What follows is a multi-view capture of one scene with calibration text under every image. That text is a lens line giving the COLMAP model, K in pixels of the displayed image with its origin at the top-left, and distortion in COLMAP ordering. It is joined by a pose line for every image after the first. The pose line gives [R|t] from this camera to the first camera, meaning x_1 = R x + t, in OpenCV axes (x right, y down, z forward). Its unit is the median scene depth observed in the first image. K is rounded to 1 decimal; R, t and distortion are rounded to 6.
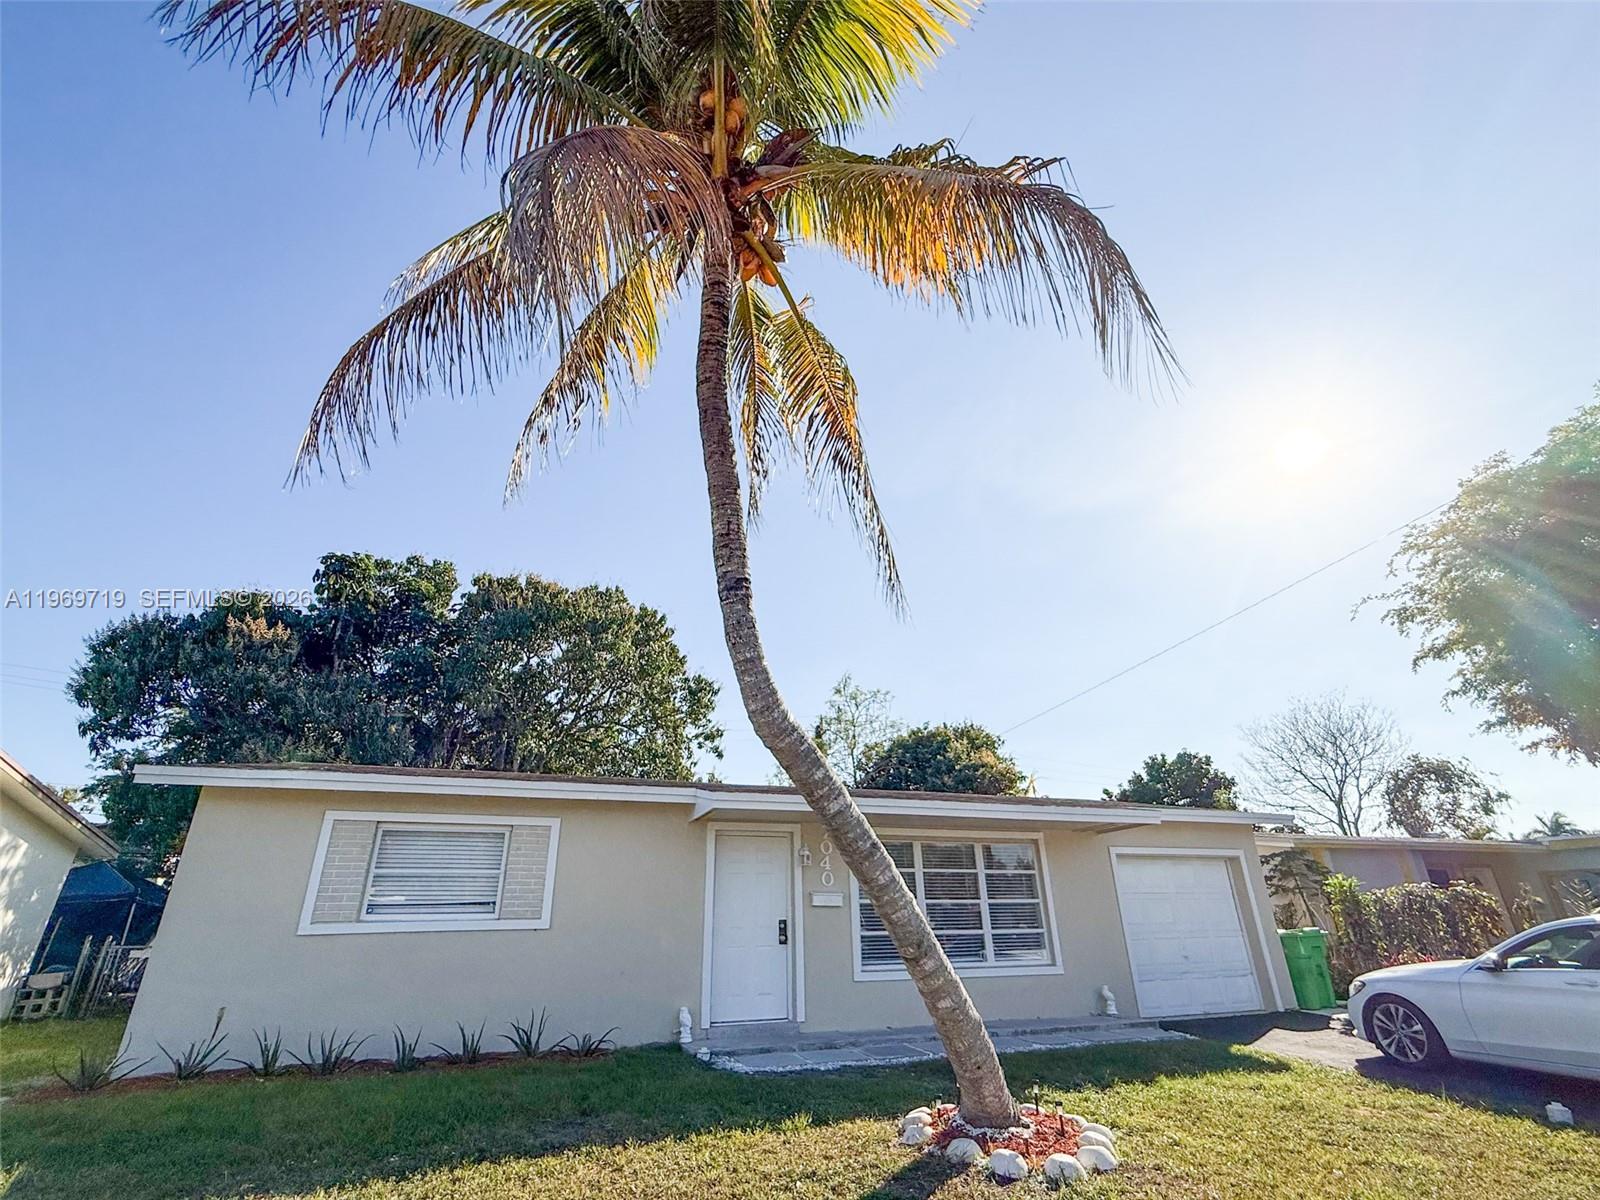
lens RADIAL K [[721.8, 0, 797.8], [0, 721.8, 592.0], [0, 0, 1]] dist [0.002147, 0.000194]
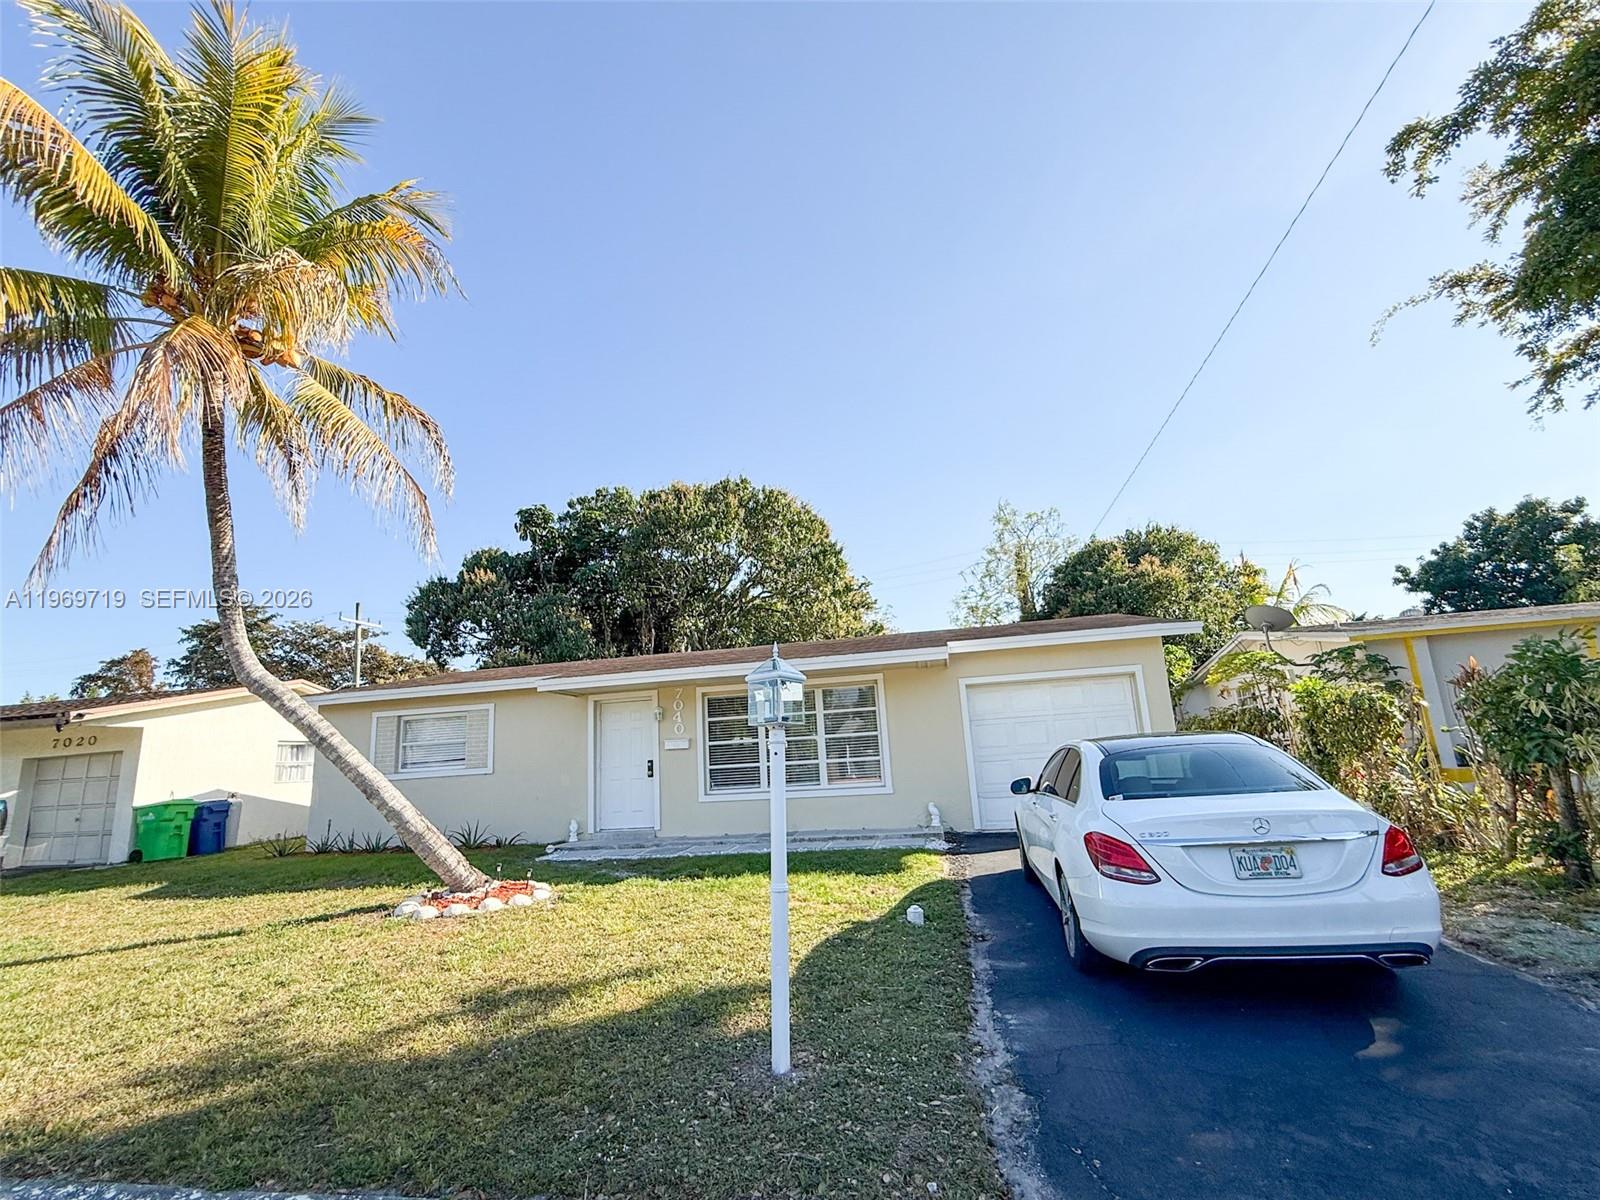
lens RADIAL K [[721.8, 0, 807.1], [0, 721.8, 601.9], [0, 0, 1]] dist [0.002147, 0.000194]
pose [[0.863353, -0.139931, -0.484810, 0.836626], [0.252545, 0.951615, 0.175070, 0.018584], [0.436855, -0.273584, 0.856919, 0.068140]]
